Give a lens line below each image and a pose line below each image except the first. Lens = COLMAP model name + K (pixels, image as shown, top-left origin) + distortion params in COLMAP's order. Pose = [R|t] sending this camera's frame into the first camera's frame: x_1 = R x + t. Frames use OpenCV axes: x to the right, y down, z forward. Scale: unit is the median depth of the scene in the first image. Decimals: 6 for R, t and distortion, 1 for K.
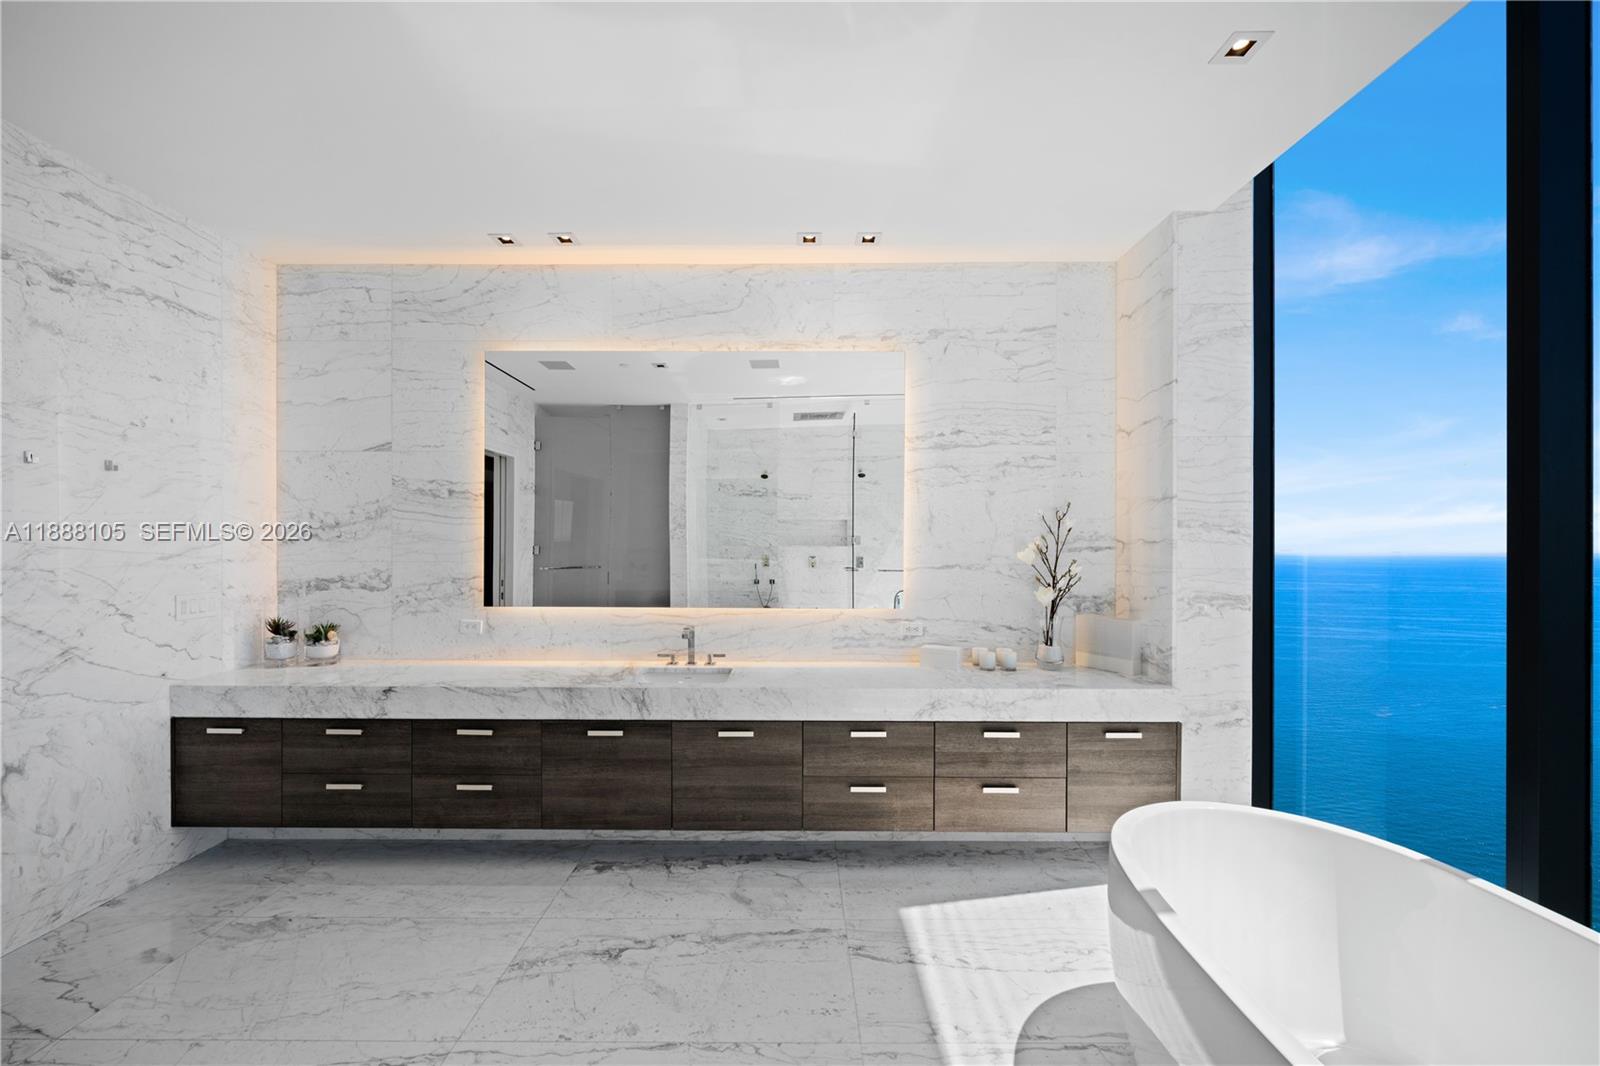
lens RADIAL K [[611.4, 0, 795.7], [0, 611.4, 541.5], [0, 0, 1]] dist [-0.002701, -0.000311]
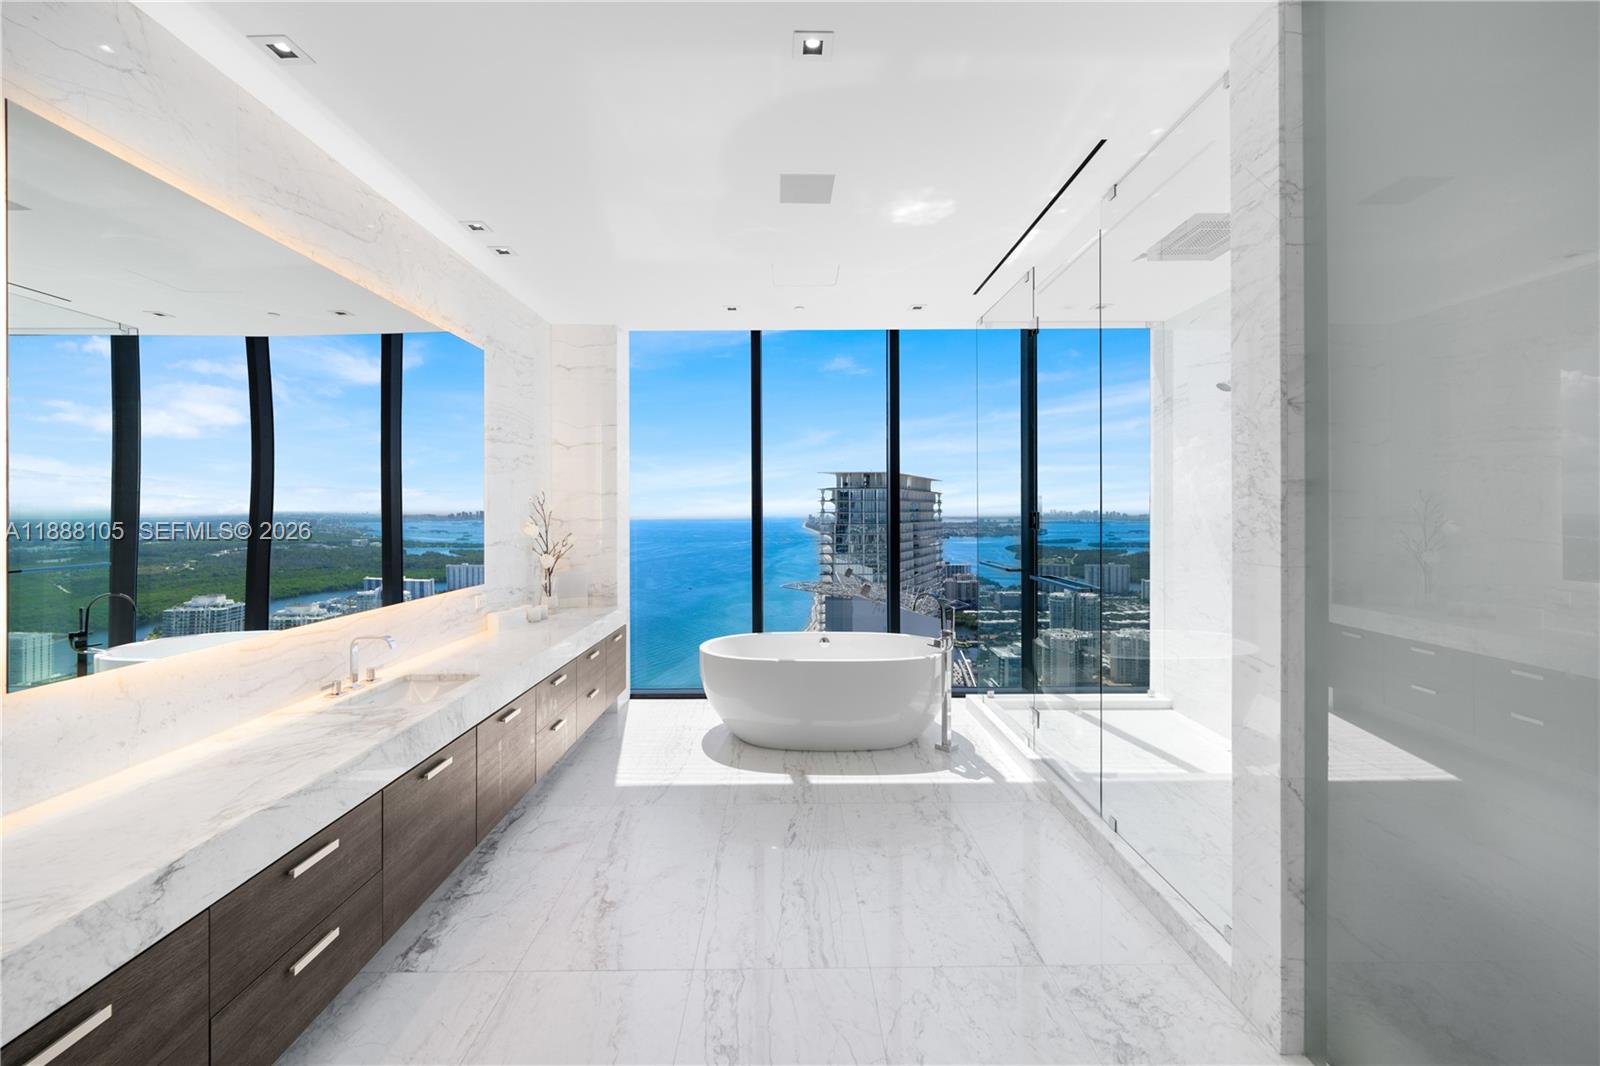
lens RADIAL K [[598.7, 0, 797.6], [0, 598.7, 509.3], [0, 0, 1]] dist [-0.001091, -0.000096]
pose [[0.001366, 0.002693, 0.999995, -1.024925], [0.002206, 0.999994, -0.002696, -0.022548], [-0.999997, 0.002210, 0.001360, 0.489857]]
